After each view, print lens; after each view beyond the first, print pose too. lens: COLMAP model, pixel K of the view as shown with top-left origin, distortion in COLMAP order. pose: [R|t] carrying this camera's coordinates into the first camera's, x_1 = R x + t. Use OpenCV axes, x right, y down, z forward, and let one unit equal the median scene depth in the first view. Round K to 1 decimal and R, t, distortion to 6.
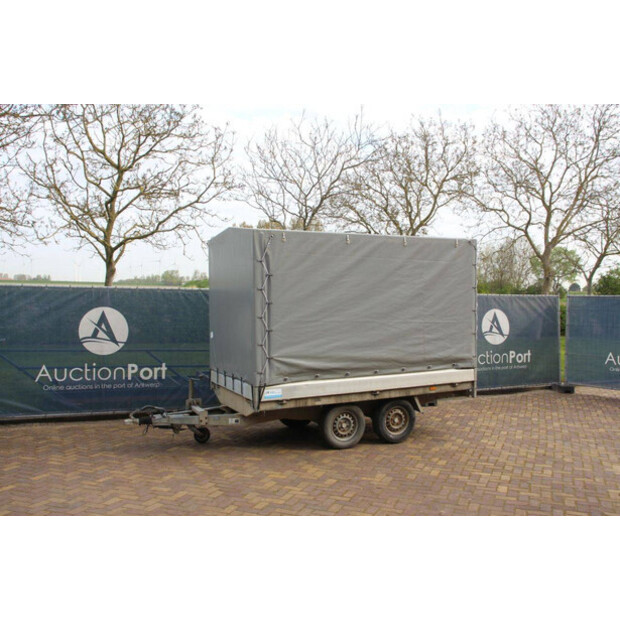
lens RADIAL K [[554.3, 0, 305.7], [0, 554.3, 286.4], [0, 0, 1]] dist [-0.058850, 0.007569]
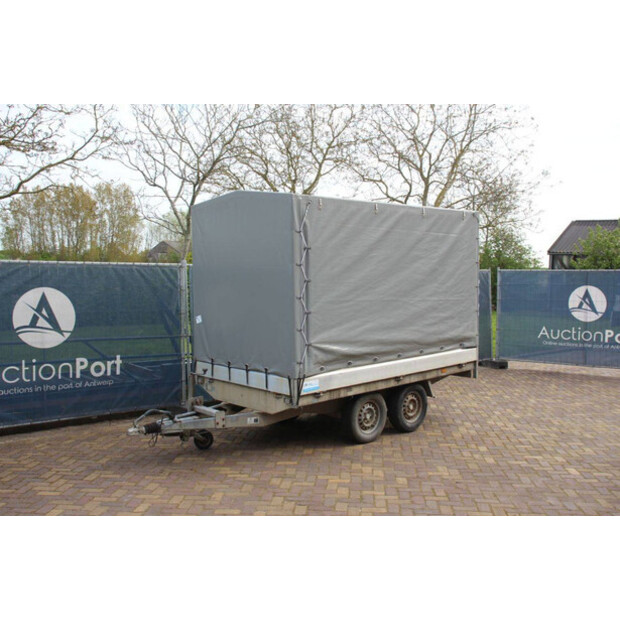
lens RADIAL K [[604.5, 0, 289.5], [0, 604.5, 273.7], [0, 0, 1]] dist [-0.040333, 0.000000]
pose [[0.962861, -0.005269, 0.269947, -0.310053], [-0.000871, 0.999744, 0.022623, -0.001924], [-0.269997, -0.022018, 0.962609, 0.095570]]
